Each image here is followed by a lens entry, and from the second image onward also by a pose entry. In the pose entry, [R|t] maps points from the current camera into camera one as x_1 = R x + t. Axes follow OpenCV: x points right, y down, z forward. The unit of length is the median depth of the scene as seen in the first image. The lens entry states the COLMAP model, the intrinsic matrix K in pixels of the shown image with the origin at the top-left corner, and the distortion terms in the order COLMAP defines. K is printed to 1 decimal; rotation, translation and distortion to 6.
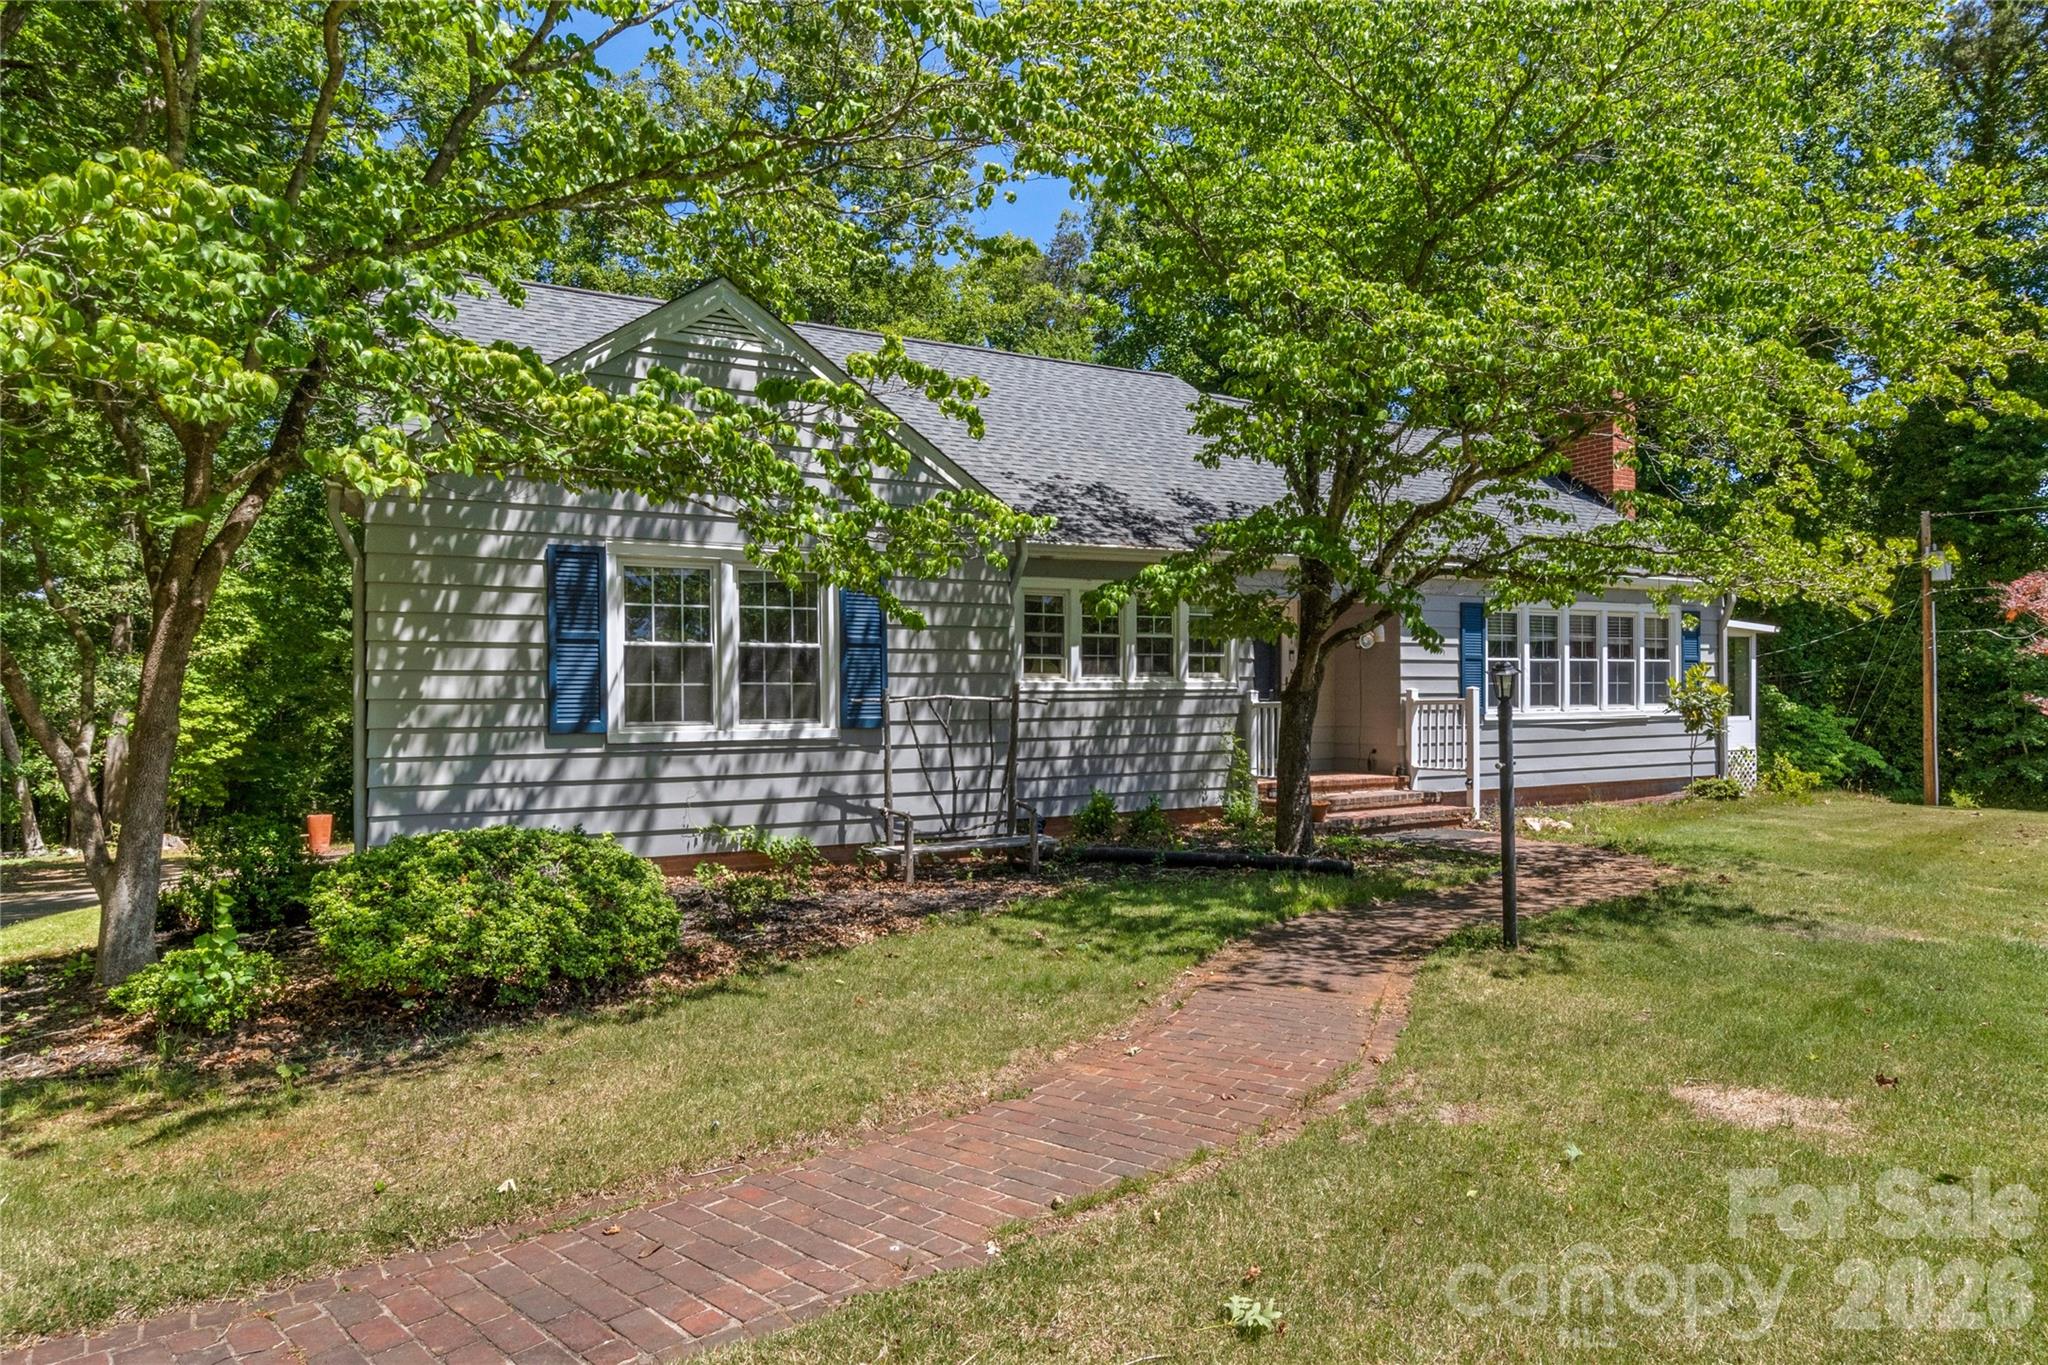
lens RADIAL K [[1192.0, 0, 1033.6], [0, 1192.0, 696.5], [0, 0, 1]] dist [0.009942, 0.000670]
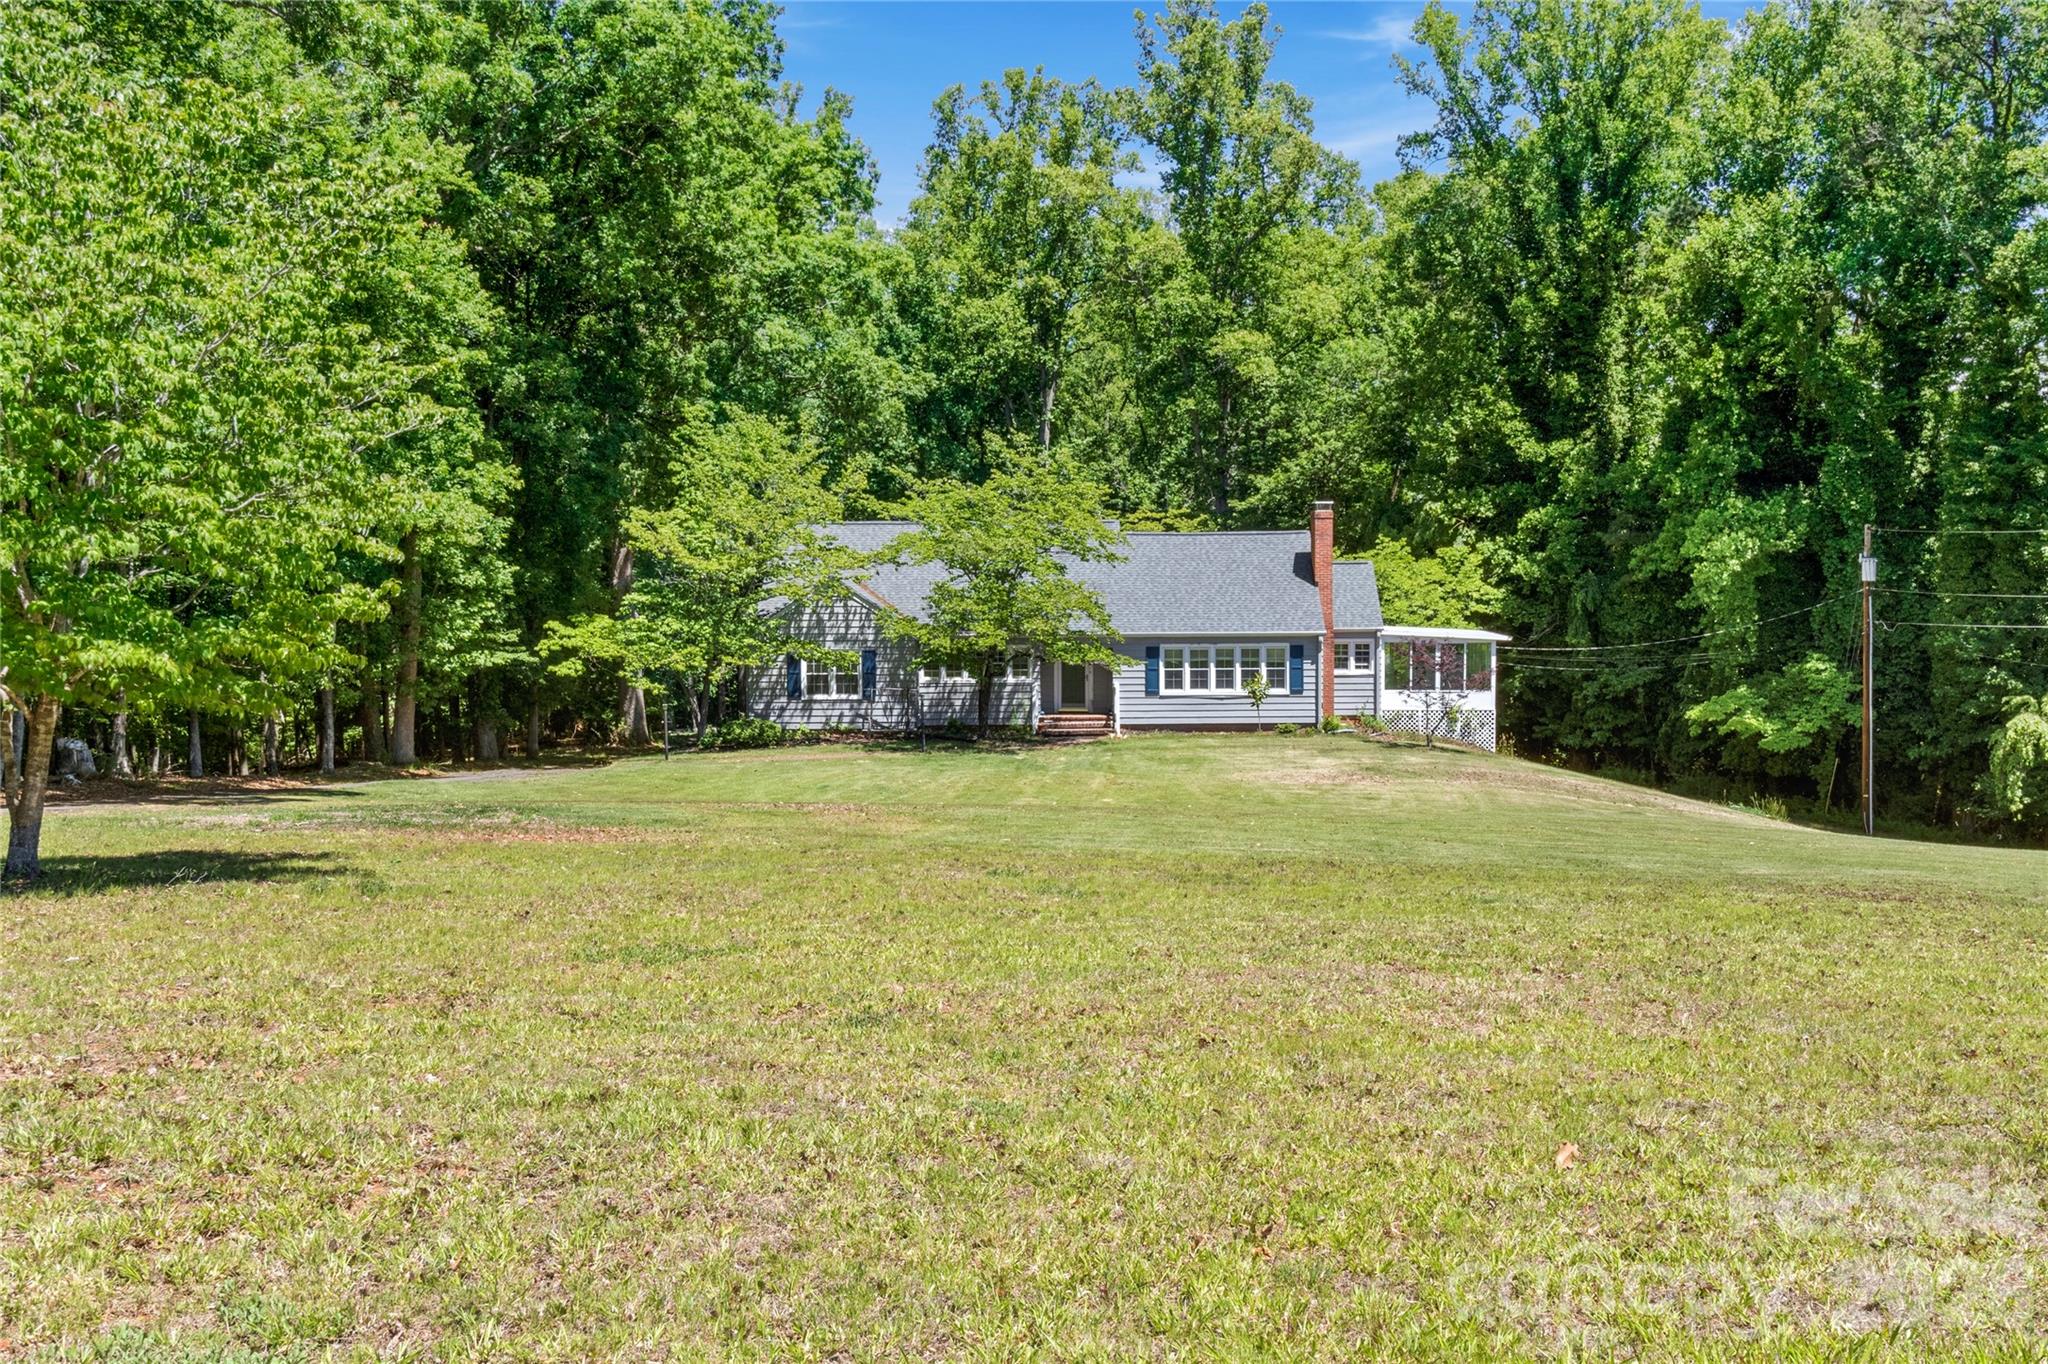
lens RADIAL K [[2075.1, 0, 1061.7], [0, 2075.1, 674.7], [0, 0, 1]] dist [0.016292, 0.000000]
pose [[0.871265, 0.032378, -0.489744, 3.396615], [0.000785, 0.997729, 0.067357, -0.456186], [0.490812, -0.059070, 0.869261, -4.110980]]
